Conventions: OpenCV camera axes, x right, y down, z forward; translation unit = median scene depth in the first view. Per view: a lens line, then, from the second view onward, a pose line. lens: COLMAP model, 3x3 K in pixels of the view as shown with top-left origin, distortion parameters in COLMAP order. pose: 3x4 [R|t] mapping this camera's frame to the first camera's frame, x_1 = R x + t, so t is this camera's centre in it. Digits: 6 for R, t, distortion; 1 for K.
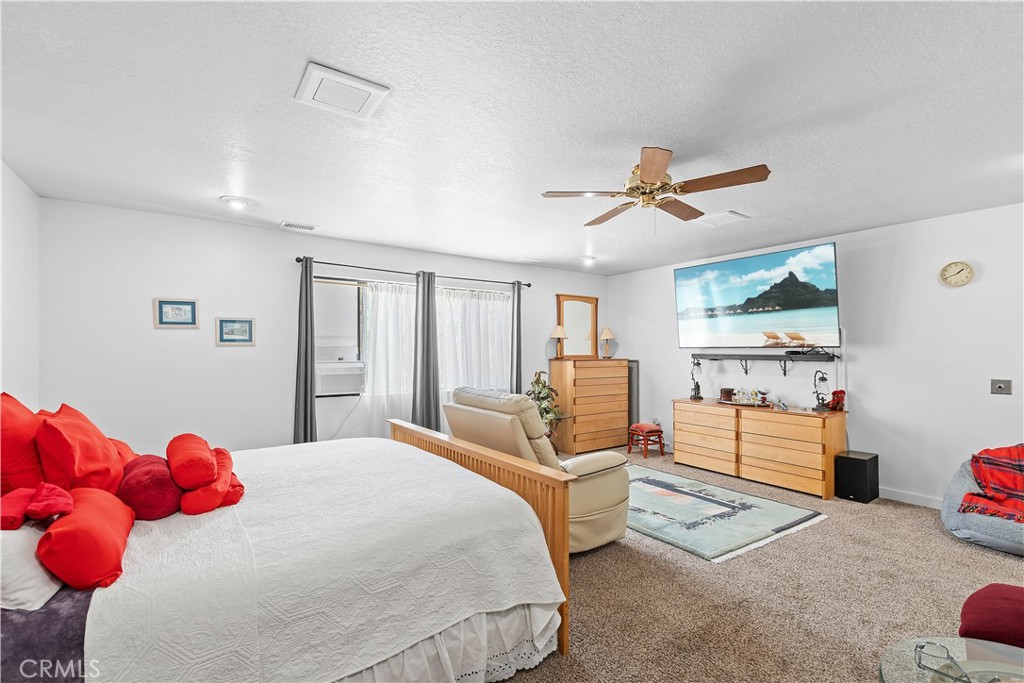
lens RADIAL K [[448.5, 0, 507.8], [0, 448.5, 342.7], [0, 0, 1]] dist [-0.003570, 0.000743]
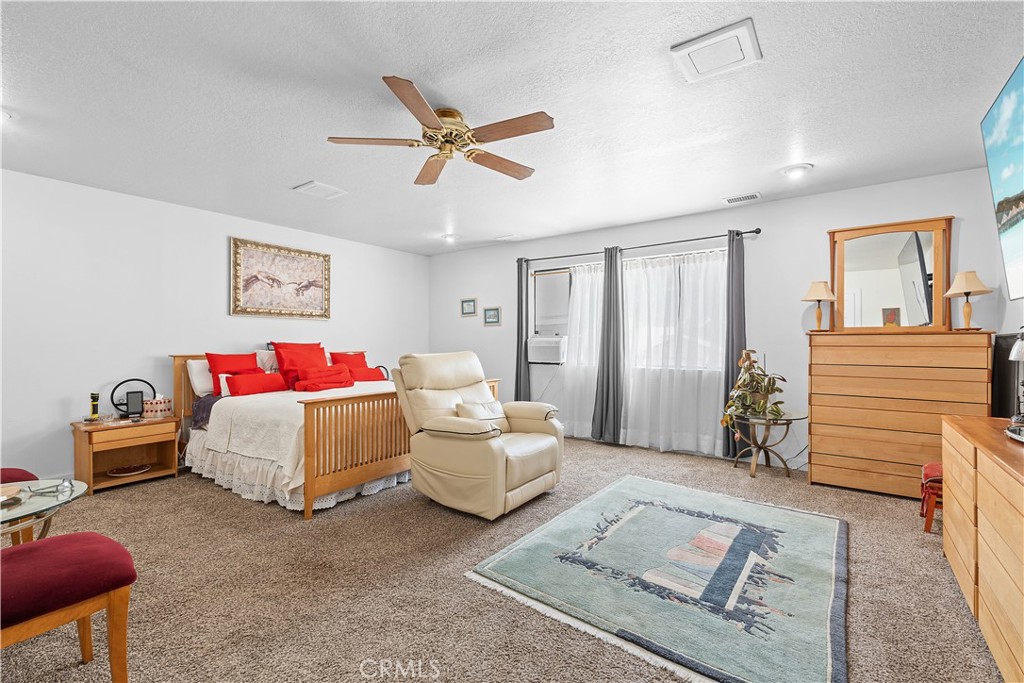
lens RADIAL K [[448.5, 0, 516.7], [0, 448.5, 333.6], [0, 0, 1]] dist [-0.003570, 0.000743]
pose [[0.328201, -0.021306, -0.944368, 0.857163], [0.014885, 0.999738, -0.017382, 0.061304], [0.944491, -0.008352, 0.328432, 0.576646]]
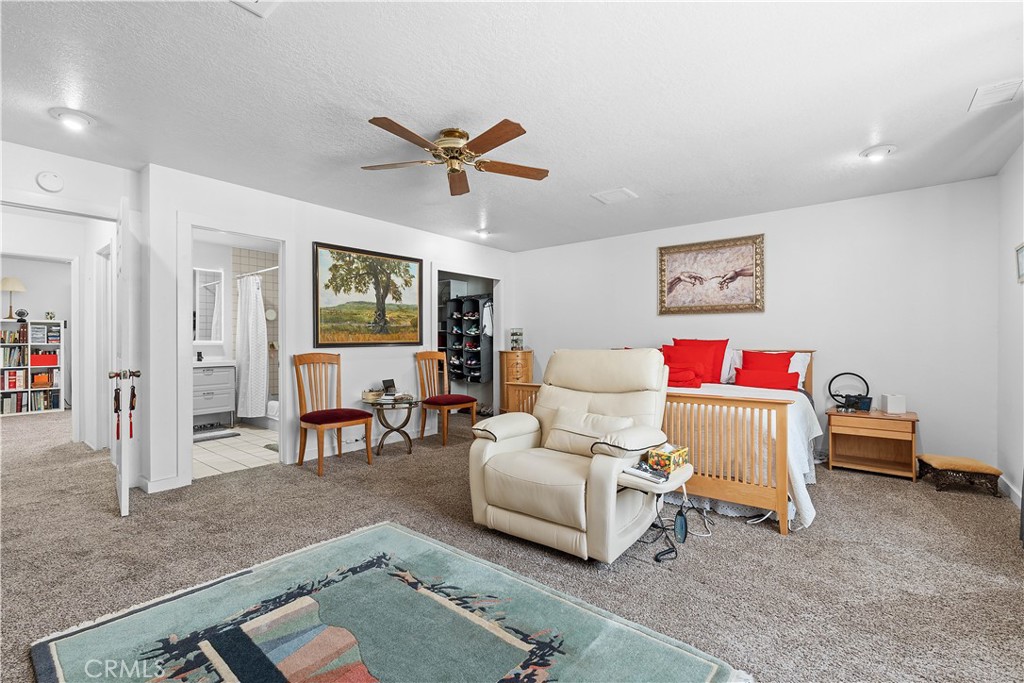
lens RADIAL K [[448.5, 0, 521.8], [0, 448.5, 344.2], [0, 0, 1]] dist [-0.003570, 0.000743]
pose [[-0.958943, 0.003136, -0.283582, 0.319806], [0.004664, 0.999978, -0.004715, 0.073549], [0.283561, -0.005844, -0.958937, 1.410598]]
